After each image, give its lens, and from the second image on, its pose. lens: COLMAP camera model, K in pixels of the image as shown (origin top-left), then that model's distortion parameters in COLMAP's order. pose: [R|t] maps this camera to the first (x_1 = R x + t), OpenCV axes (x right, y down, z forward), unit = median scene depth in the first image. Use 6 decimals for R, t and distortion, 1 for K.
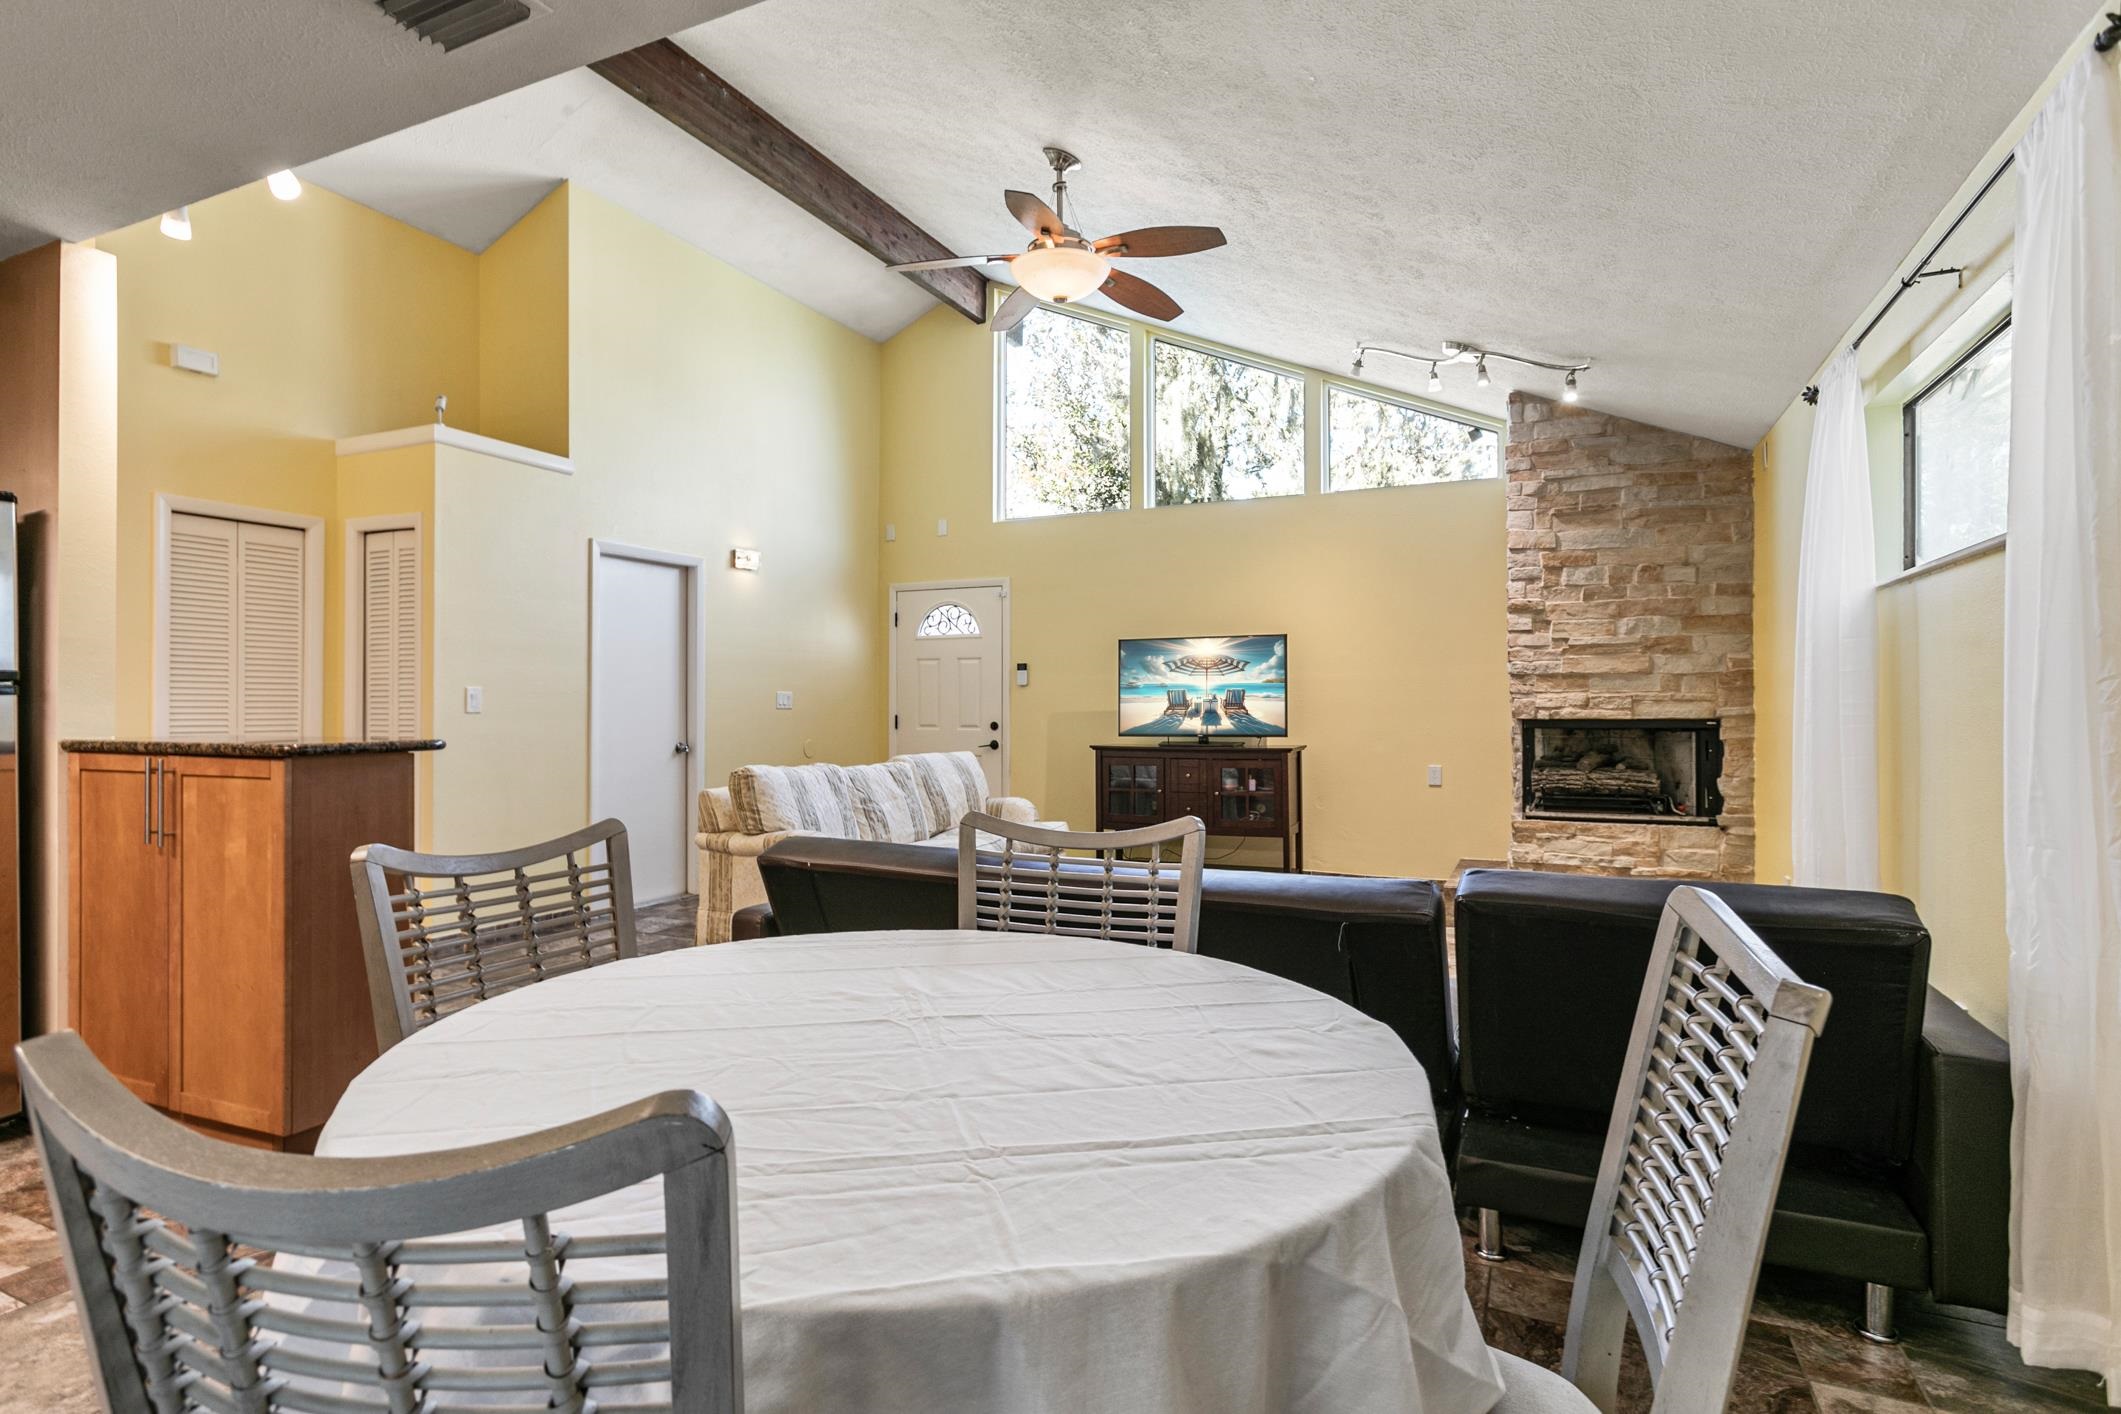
lens RADIAL K [[1072.4, 0, 1060.5], [0, 1072.4, 707.0], [0, 0, 1]] dist [-0.000517, 0.000040]
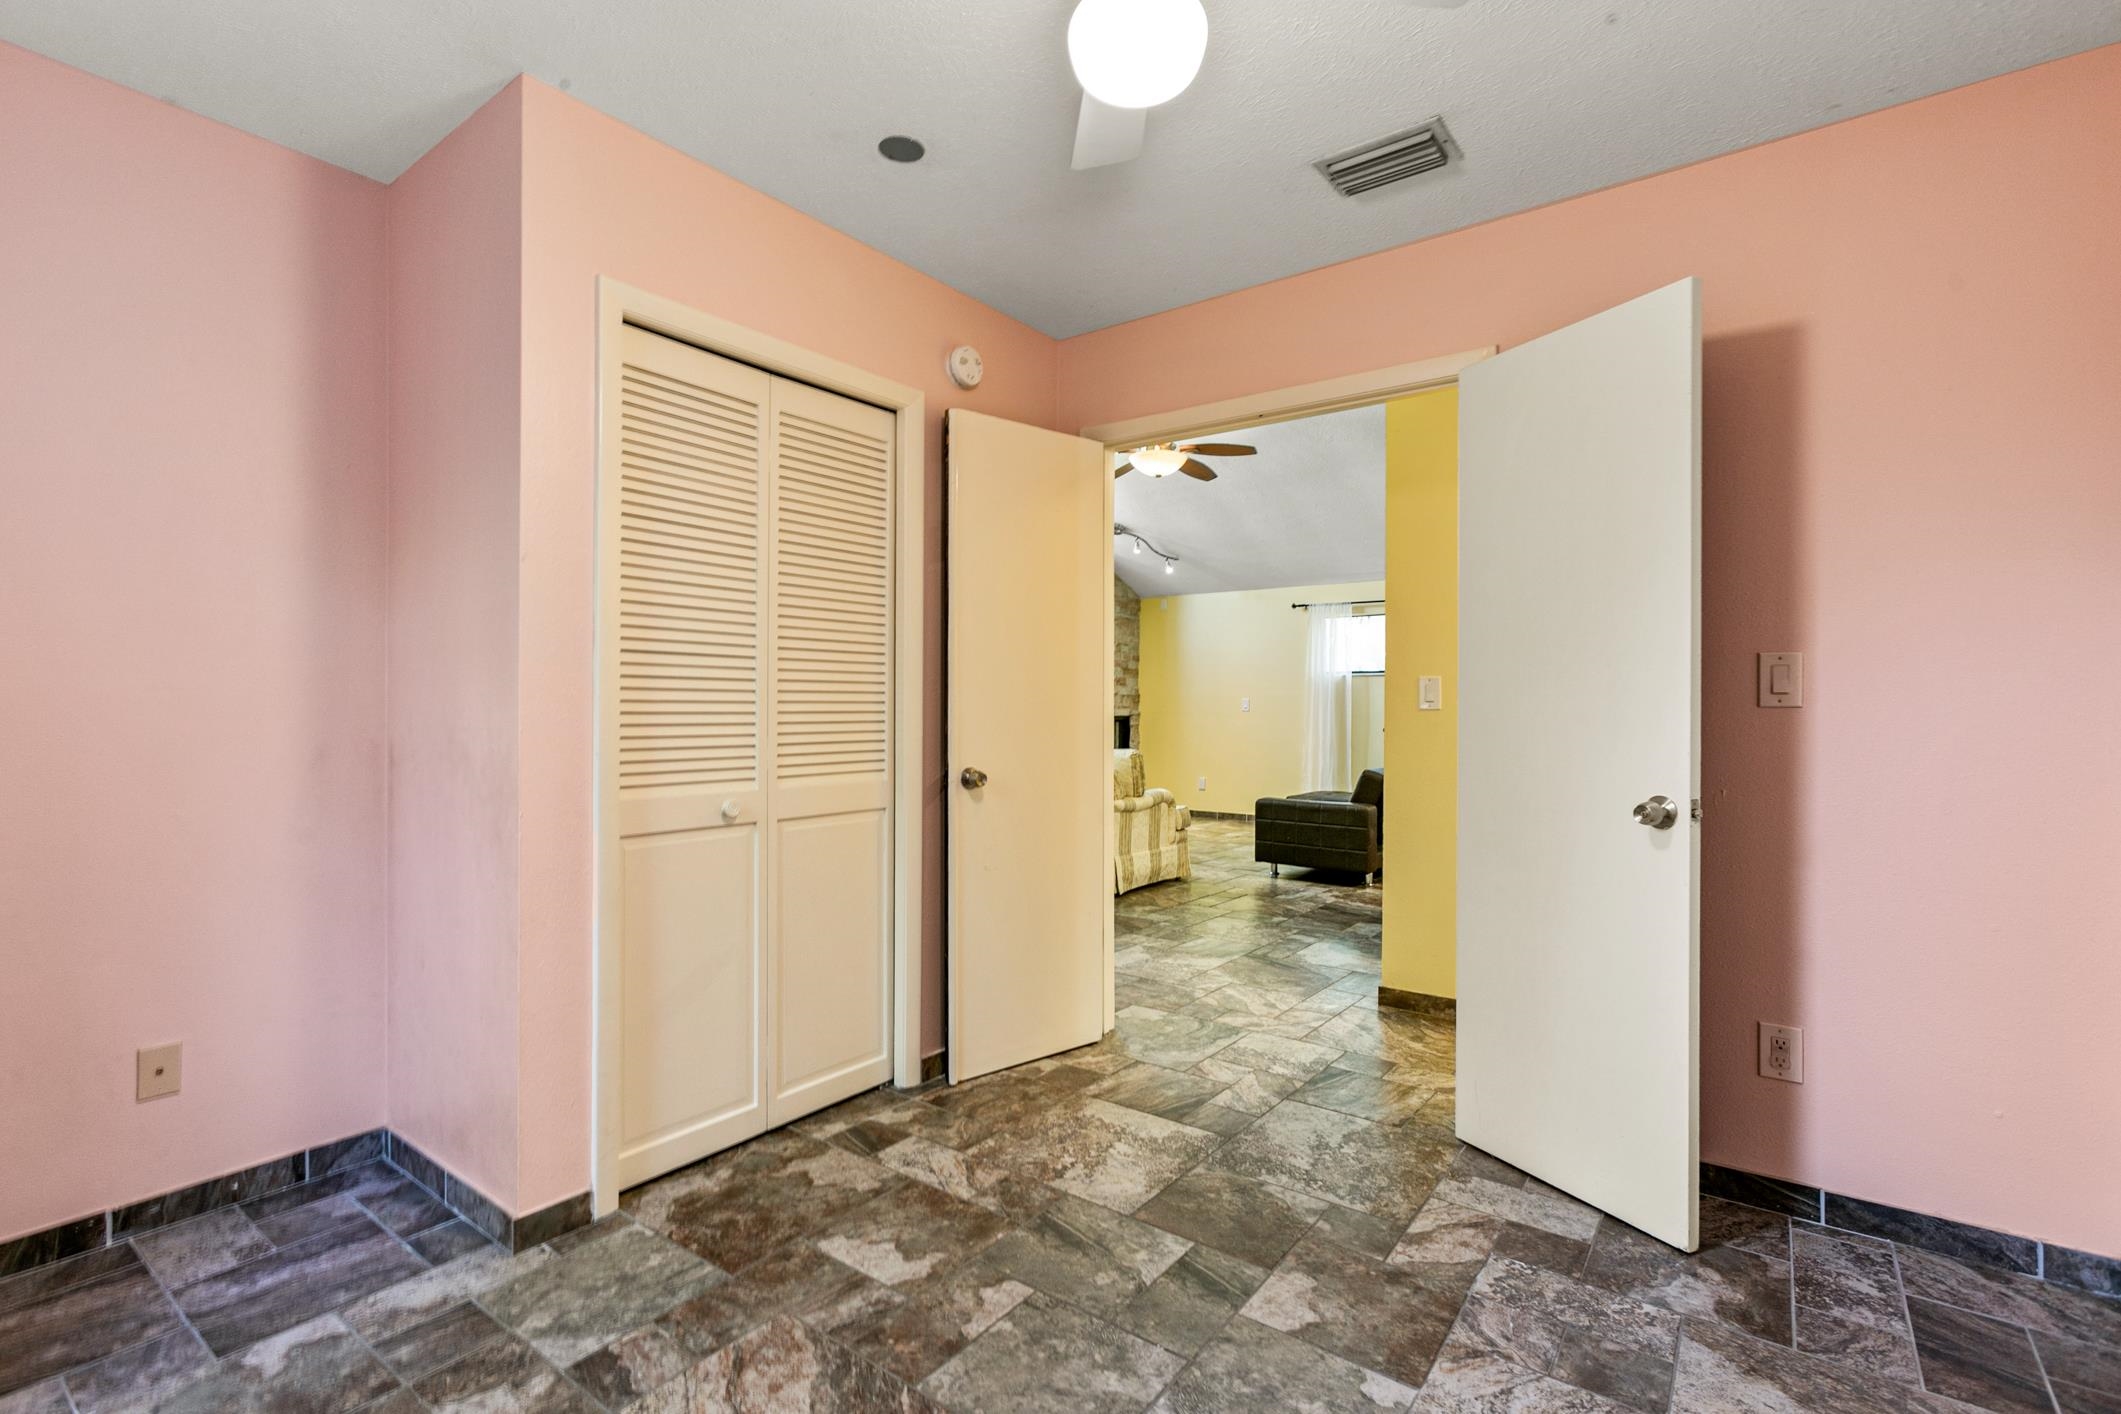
lens RADIAL K [[940.6, 0, 1053.0], [0, 940.6, 716.0], [0, 0, 1]] dist [-0.014812, 0.000460]
pose [[0.233999, -0.001181, 0.972236, -1.278053], [-0.001763, 0.999997, 0.001639, 0.008542], [-0.972235, -0.002097, 0.233997, 0.683148]]
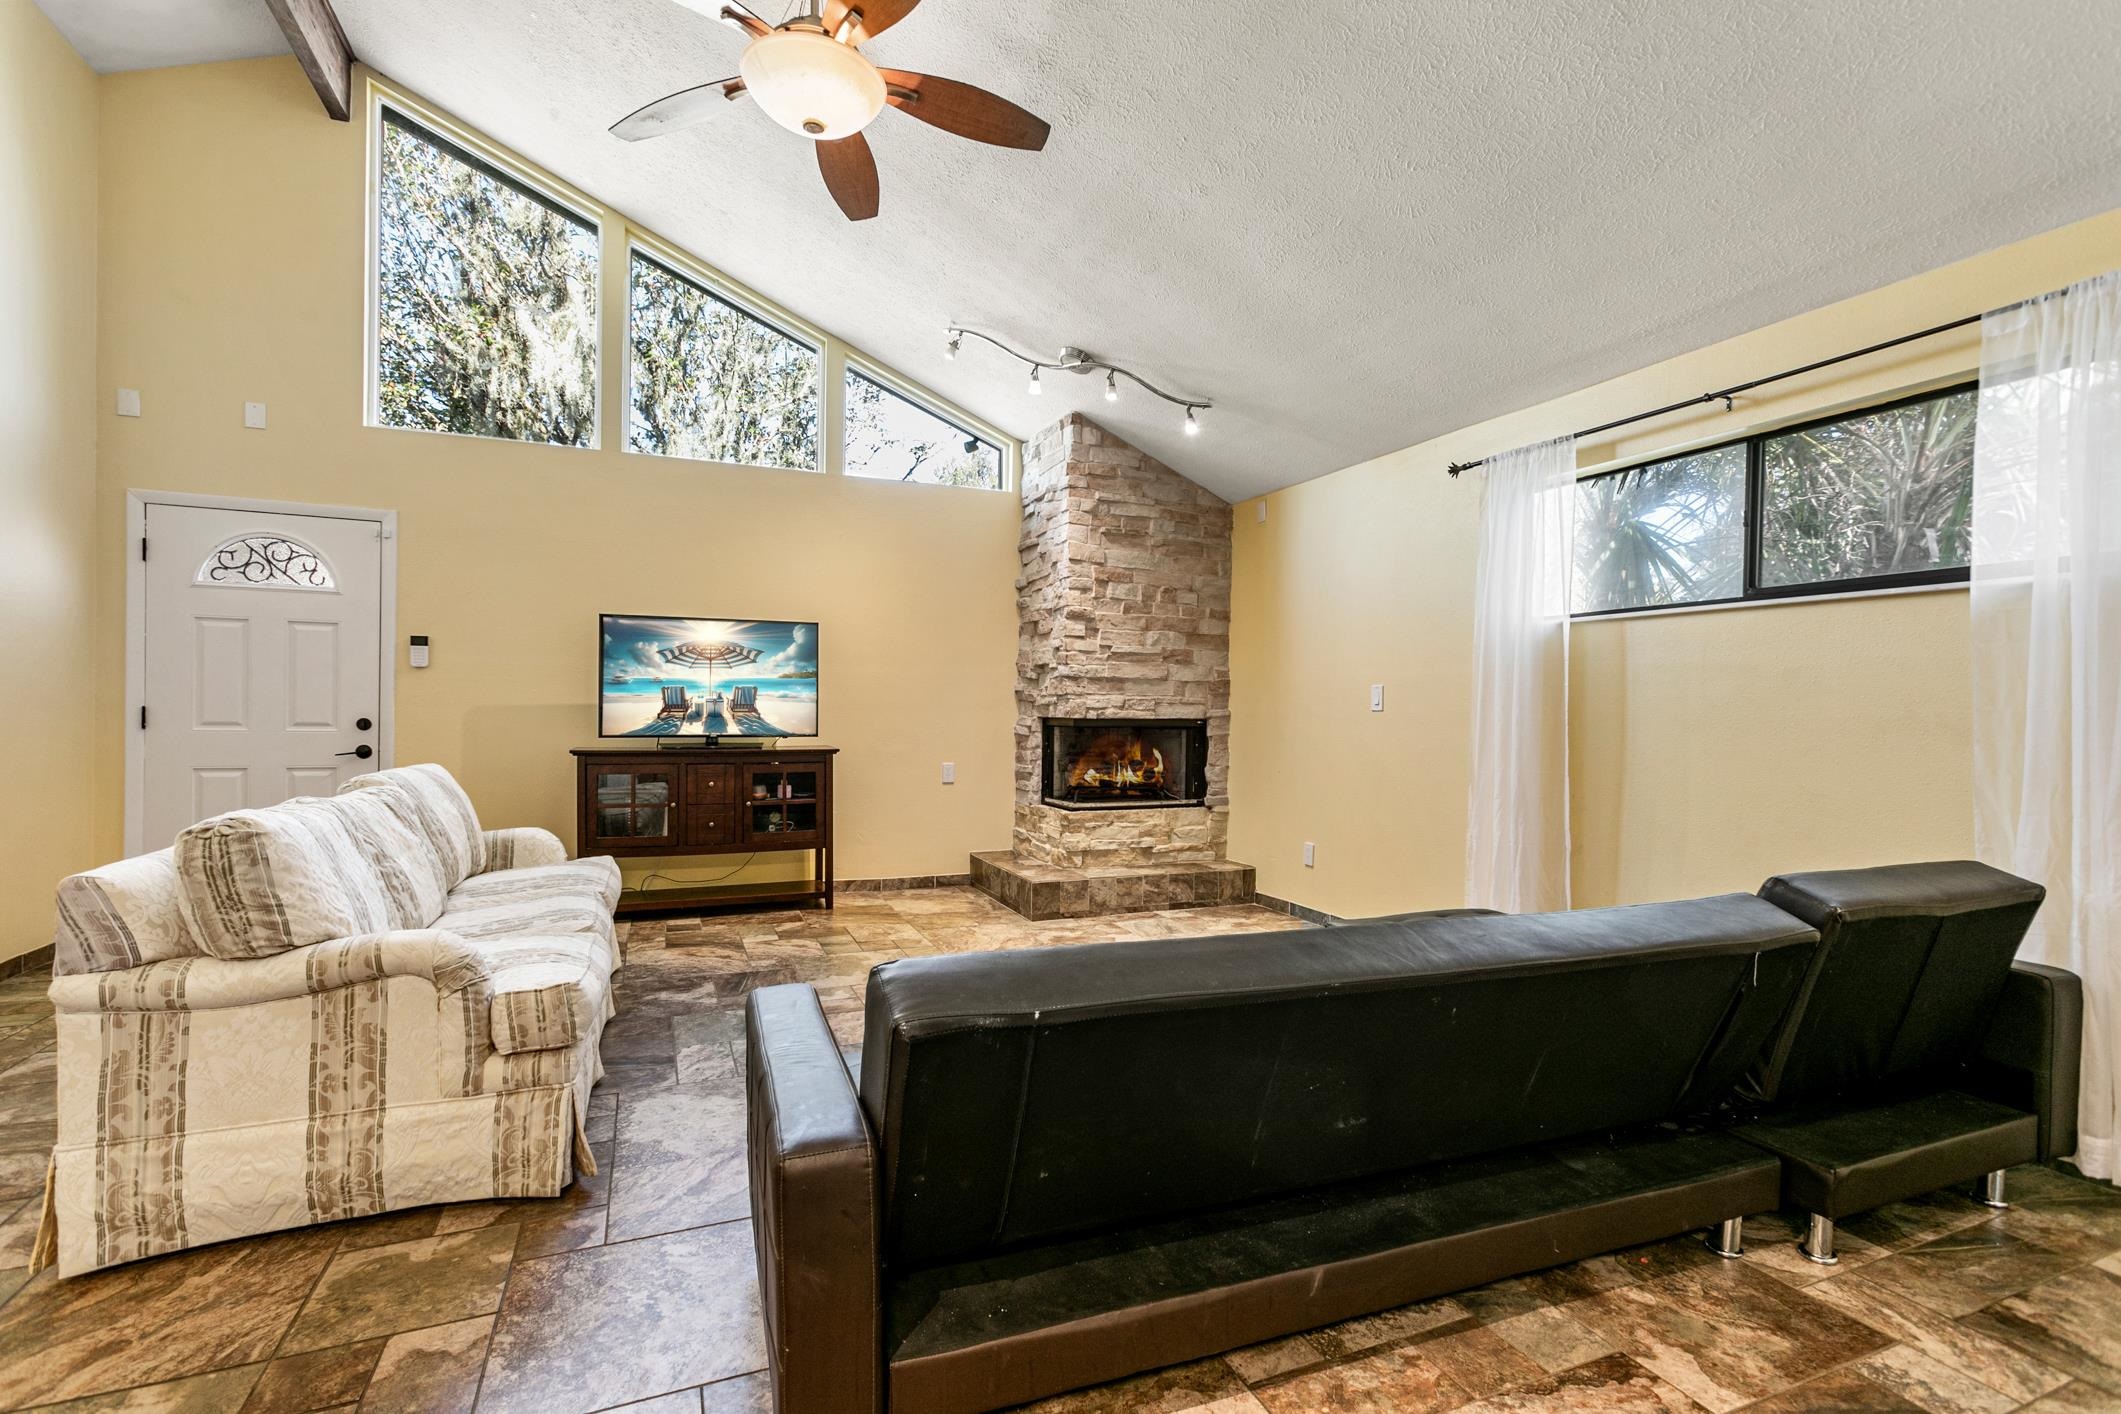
lens RADIAL K [[940.6, 0, 1053.0], [0, 940.6, 716.0], [0, 0, 1]] dist [-0.014812, 0.000460]
pose [[0.675780, 0.006487, 0.737075, -0.292308], [-0.013912, 0.999895, 0.003954, 0.005711], [-0.736972, -0.012926, 0.675800, 0.391431]]
